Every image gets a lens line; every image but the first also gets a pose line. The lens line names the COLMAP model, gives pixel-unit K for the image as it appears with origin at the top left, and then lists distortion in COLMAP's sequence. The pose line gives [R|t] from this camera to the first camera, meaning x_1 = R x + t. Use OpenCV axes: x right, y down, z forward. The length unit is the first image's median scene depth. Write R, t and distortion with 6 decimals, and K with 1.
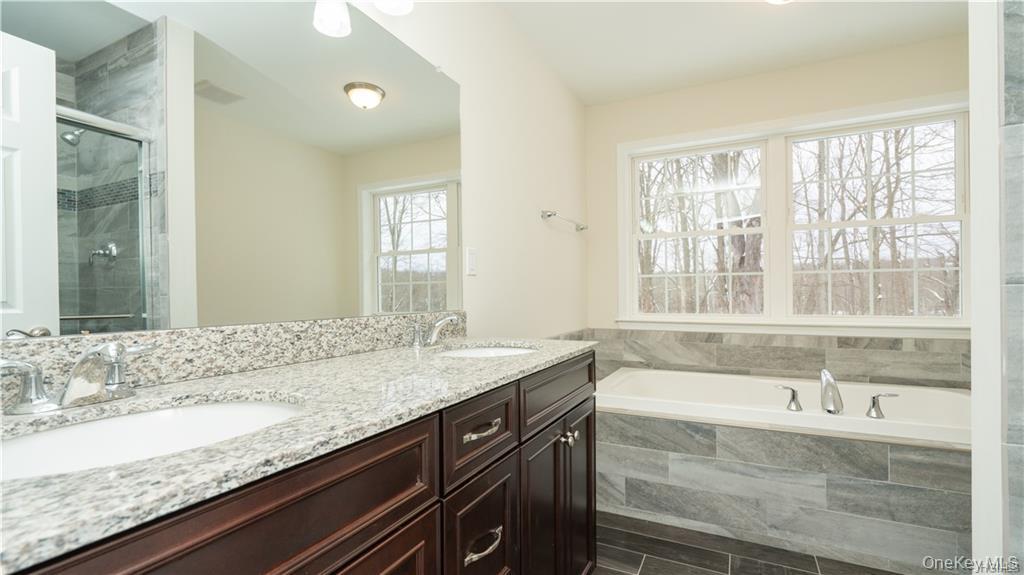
lens RADIAL K [[451.1, 0, 511.8], [0, 451.1, 294.9], [0, 0, 1]] dist [-0.014055, 0.000787]
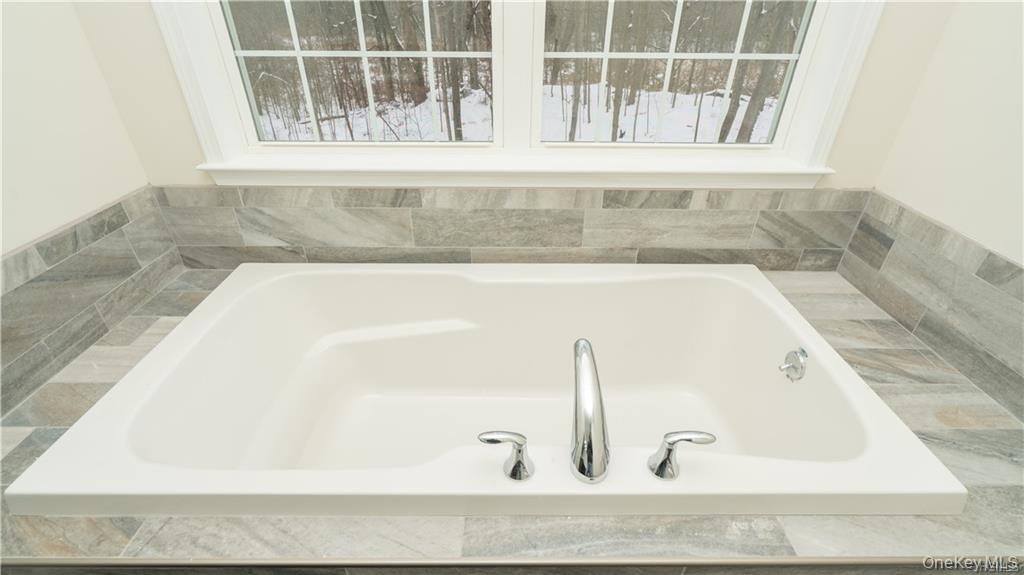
lens RADIAL K [[451.1, 0, 511.8], [0, 451.1, 294.9], [0, 0, 1]] dist [-0.014055, 0.000787]
pose [[0.889496, -0.230071, 0.394797, 0.340871], [-0.016268, 0.847503, 0.530542, -0.089650], [-0.456653, -0.478337, 0.750107, 0.522936]]
